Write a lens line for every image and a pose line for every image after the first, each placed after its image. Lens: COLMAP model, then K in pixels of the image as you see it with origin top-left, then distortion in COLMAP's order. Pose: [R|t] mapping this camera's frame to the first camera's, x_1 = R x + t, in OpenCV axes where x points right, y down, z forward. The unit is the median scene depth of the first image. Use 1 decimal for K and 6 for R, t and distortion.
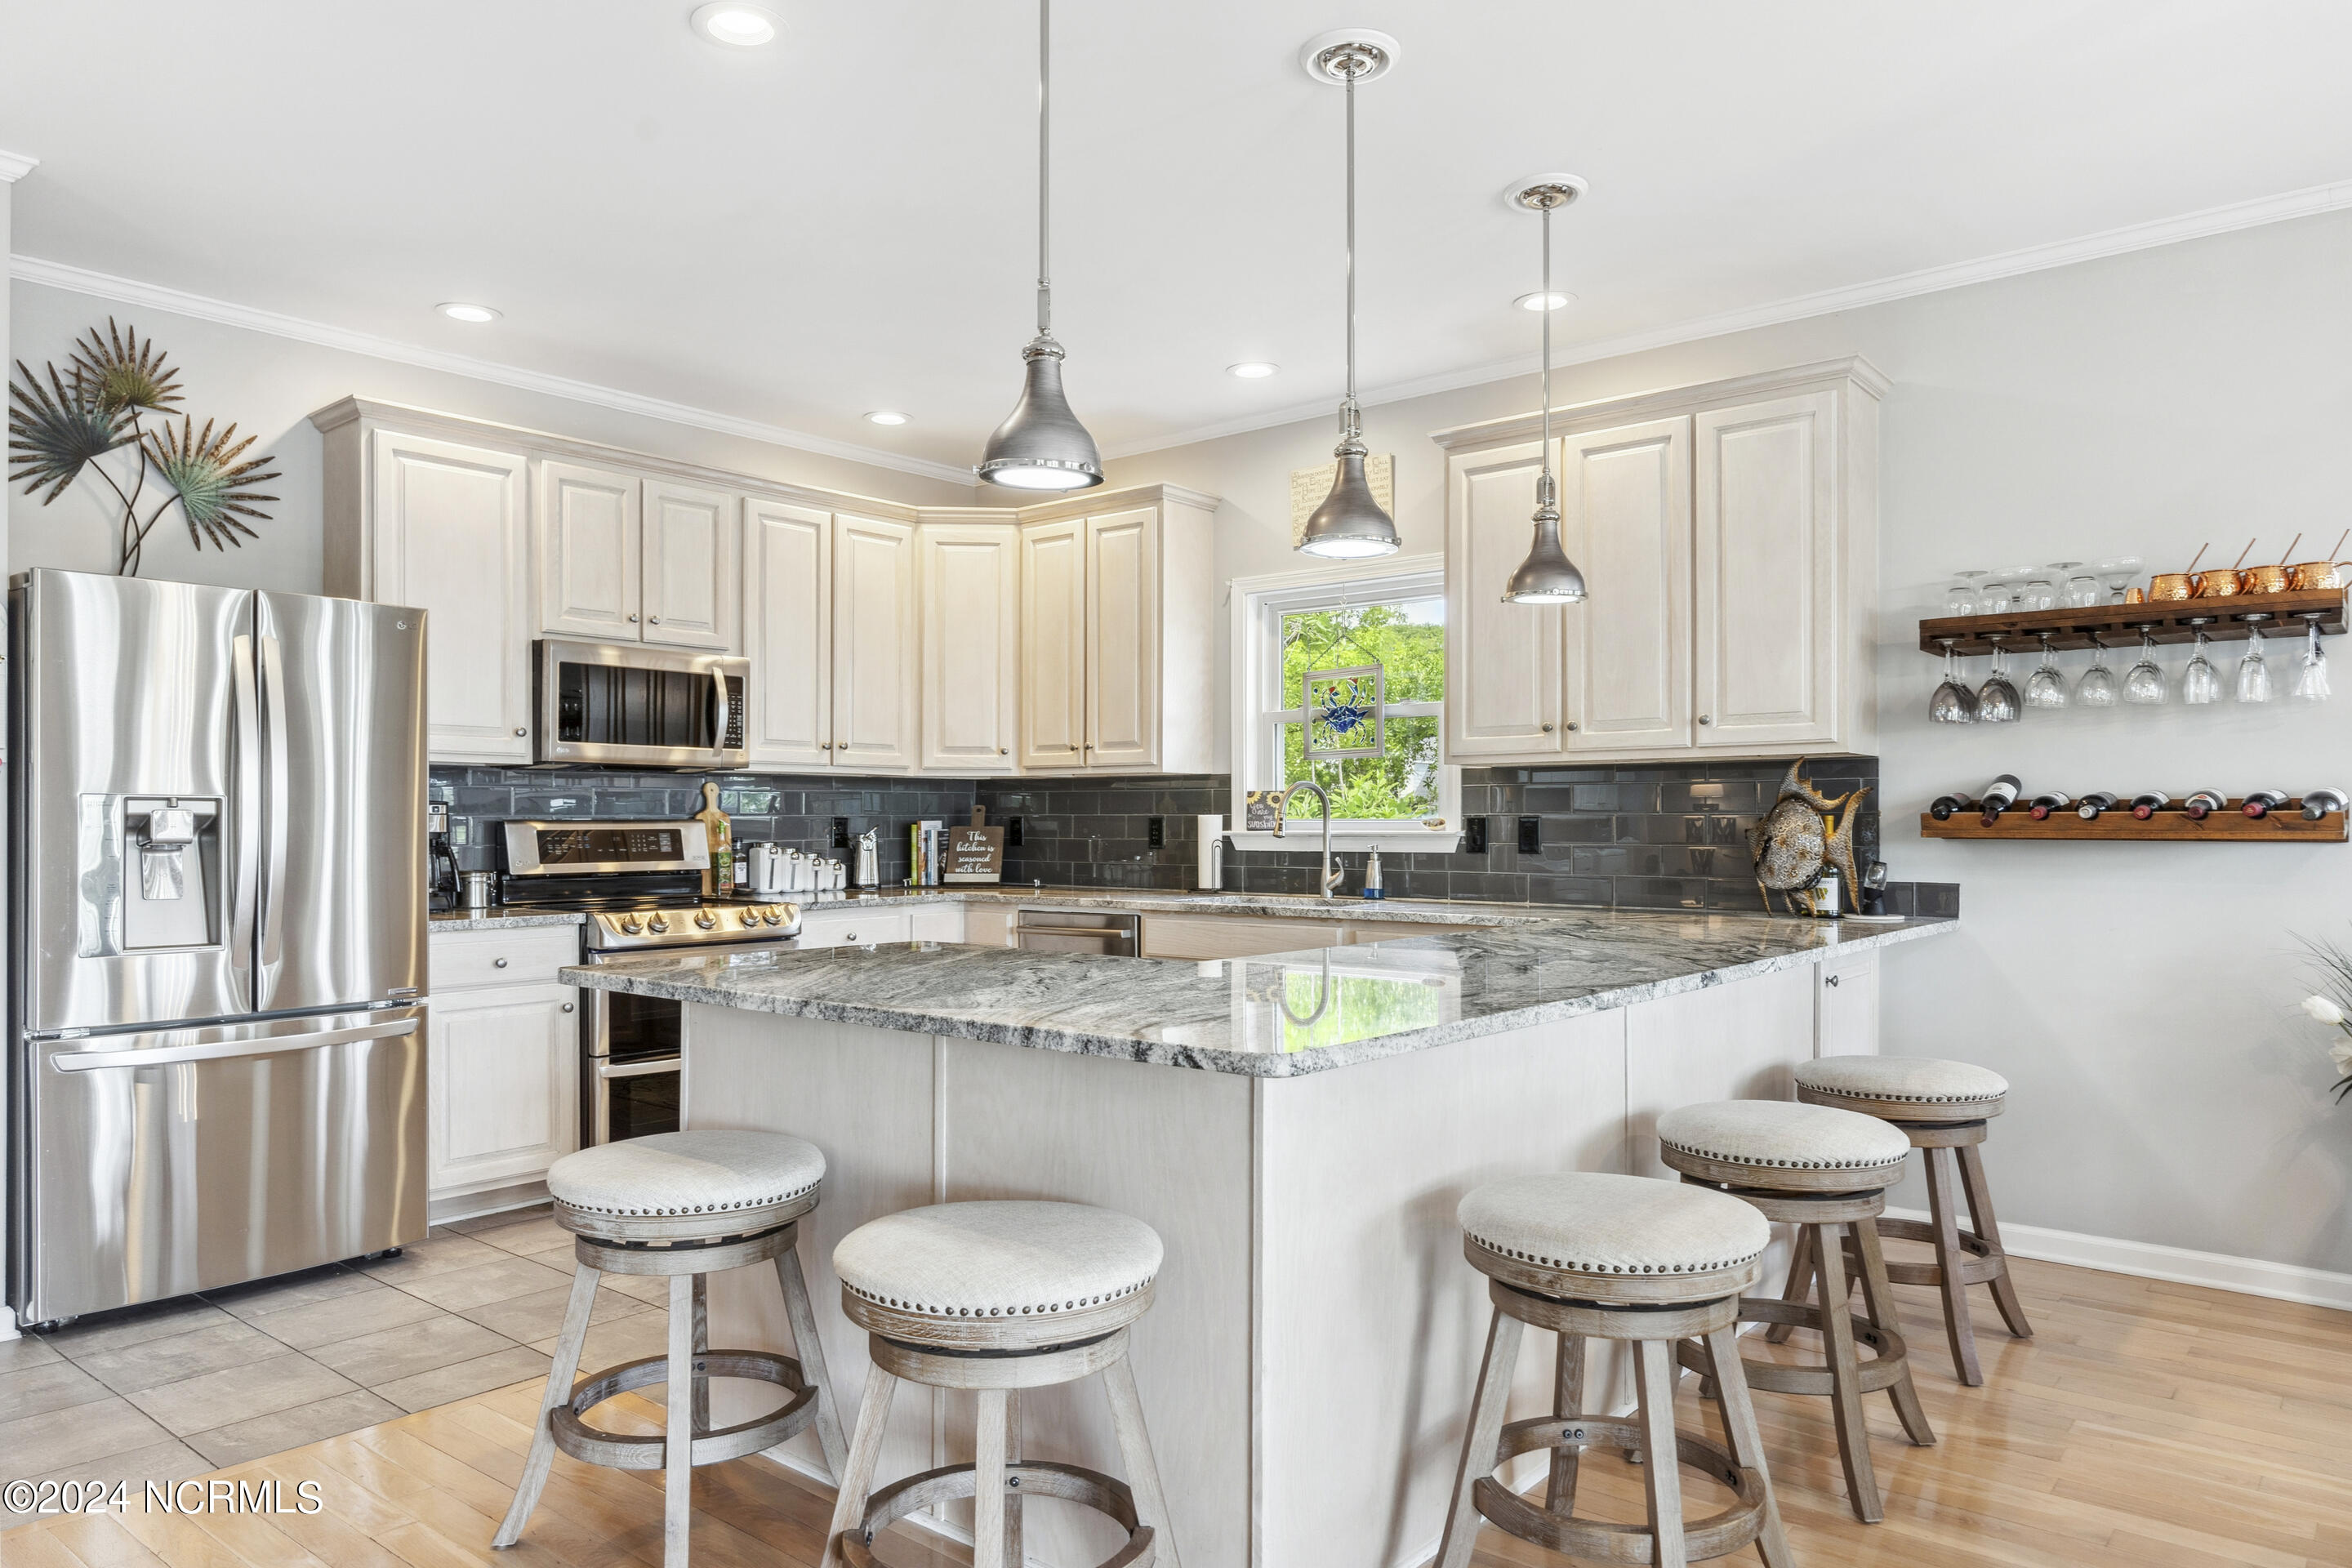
lens RADIAL K [[1566.8, 0, 1168.4], [0, 1566.8, 827.3], [0, 0, 1]] dist [-0.003047, -0.001232]
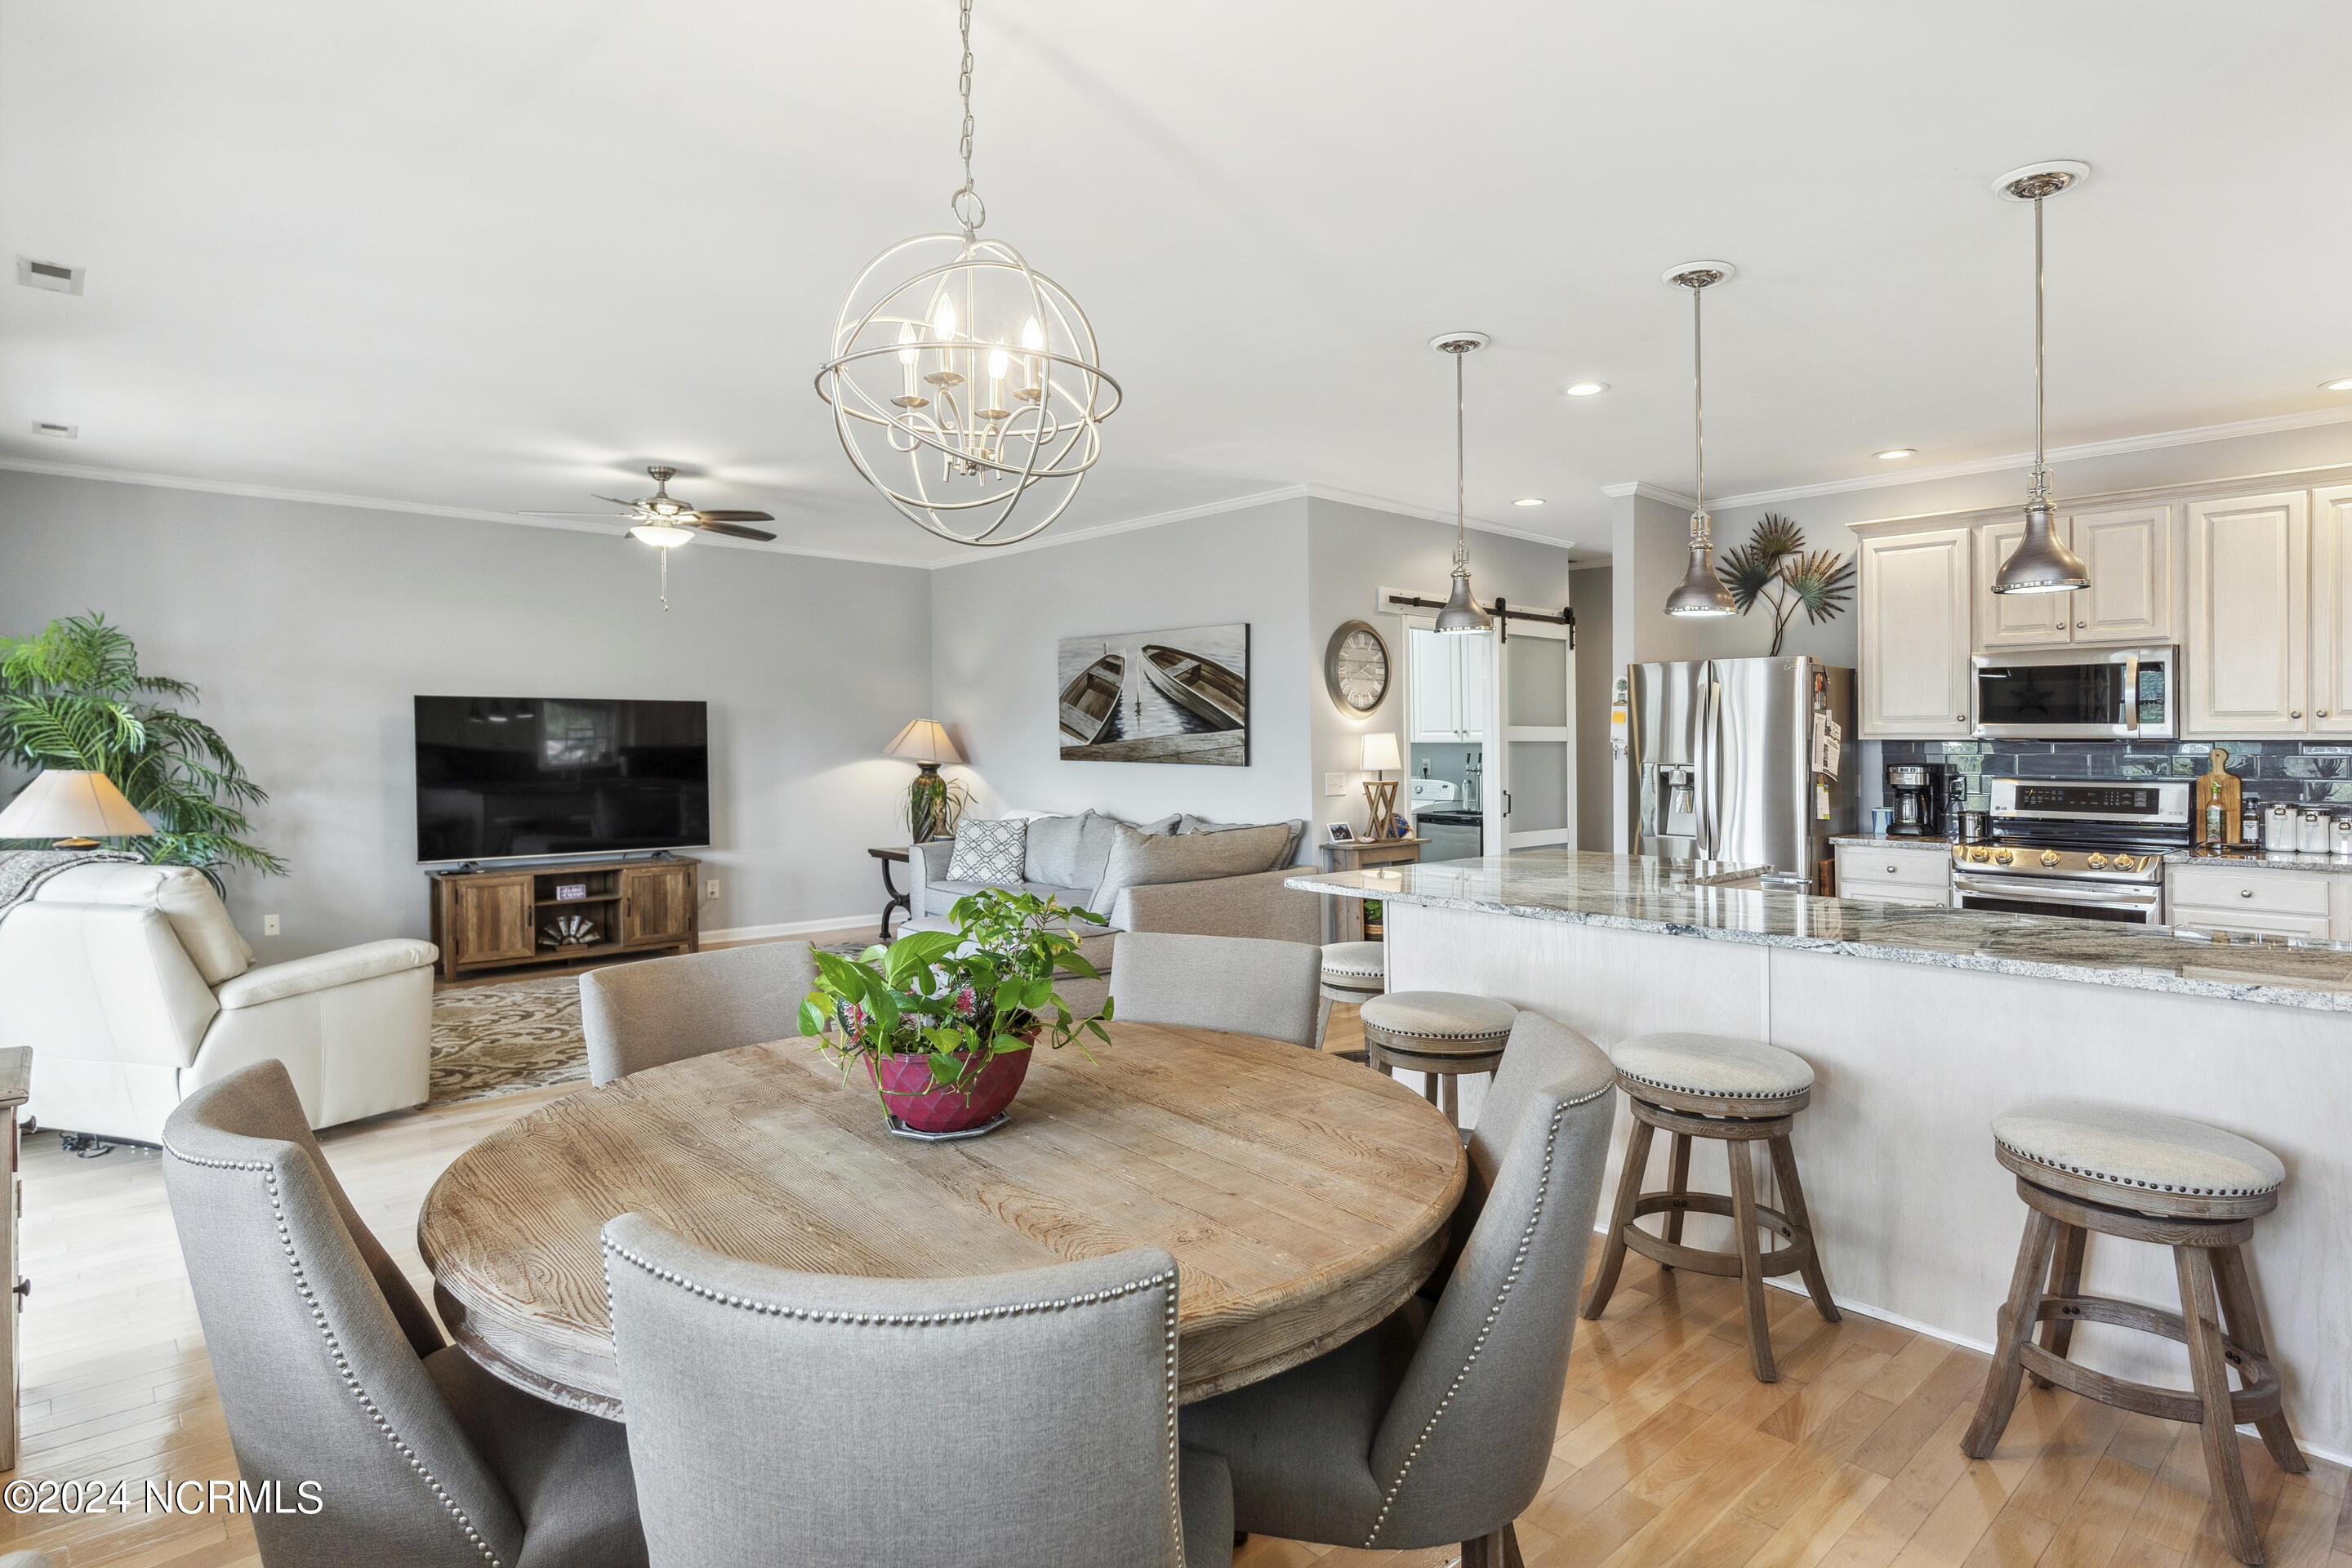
lens RADIAL K [[1249.3, 0, 1150.2], [0, 1249.3, 783.8], [0, 0, 1]] dist [-0.001284, 0.000040]
pose [[-0.162195, 0.032593, -0.986220, 0.814828], [-0.006034, 0.999403, 0.034021, -0.032696], [0.986740, 0.011469, -0.161902, 0.416072]]
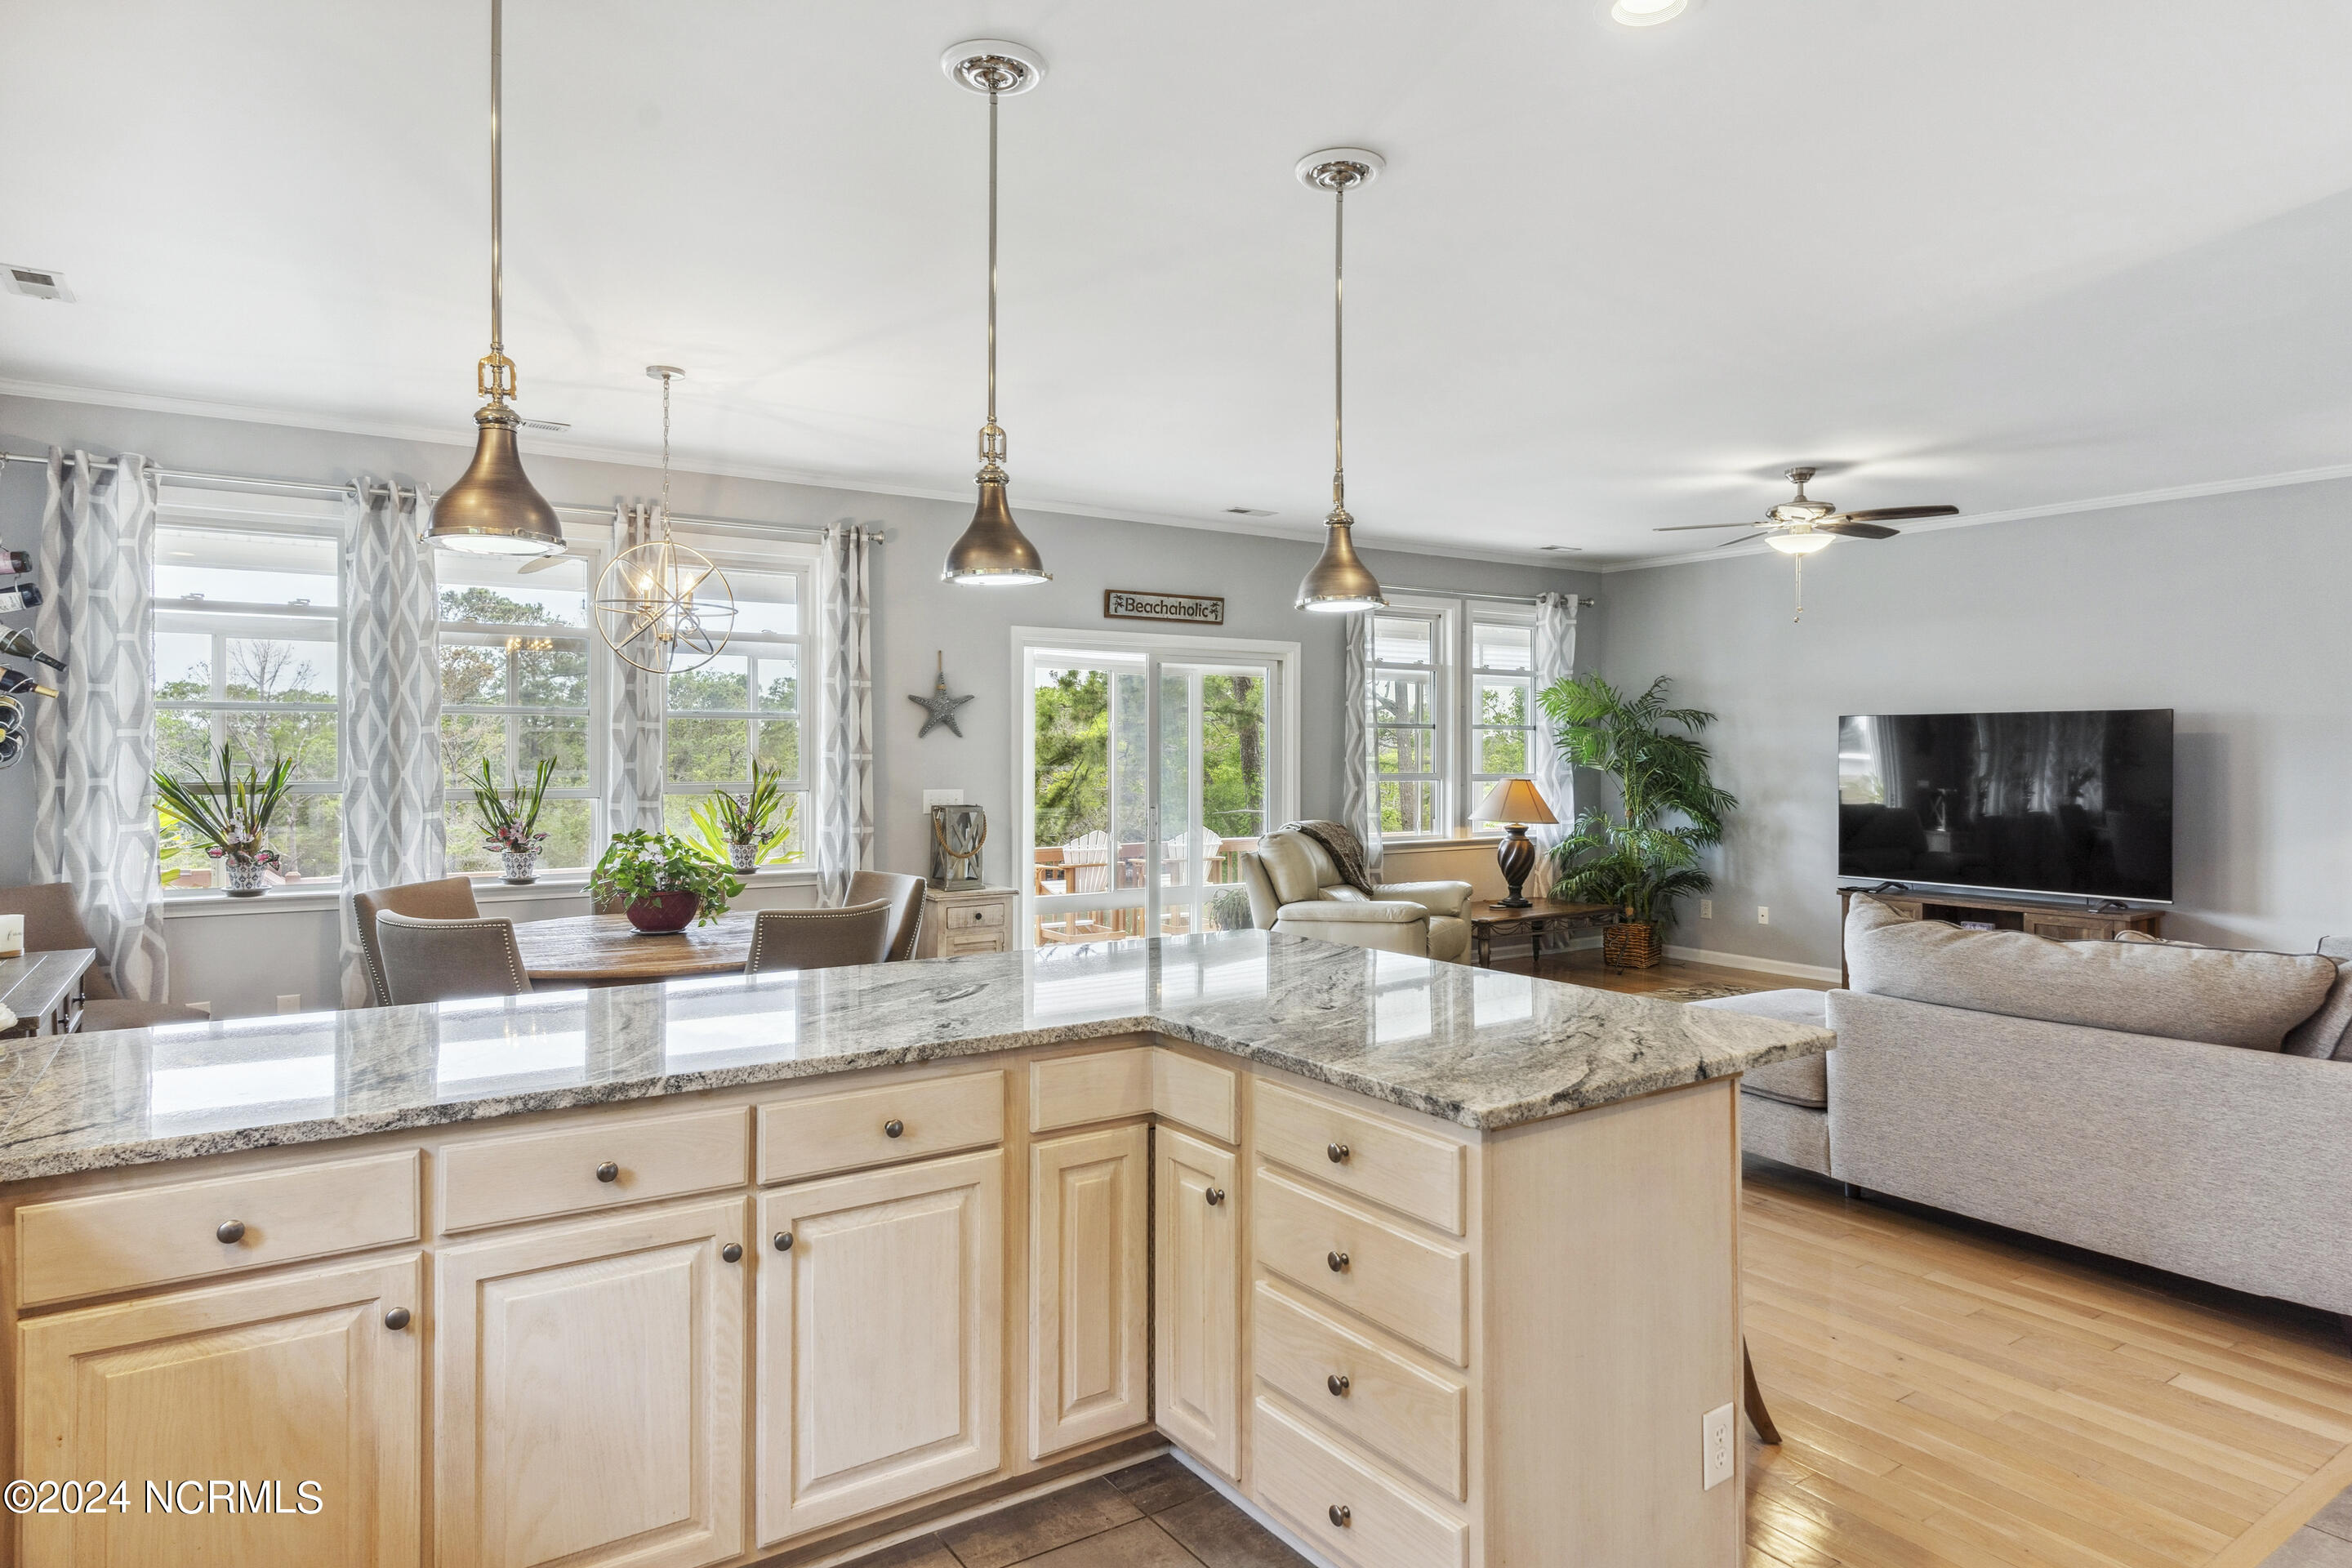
lens RADIAL K [[1322.0, 0, 1203.4], [0, 1322.0, 776.7], [0, 0, 1]] dist [0.019190, 0.000011]
pose [[-0.967065, -0.007225, 0.254429, -0.112069], [-0.000480, 0.999647, 0.026561, -0.048846], [-0.254531, 0.025564, -0.966727, 1.079676]]
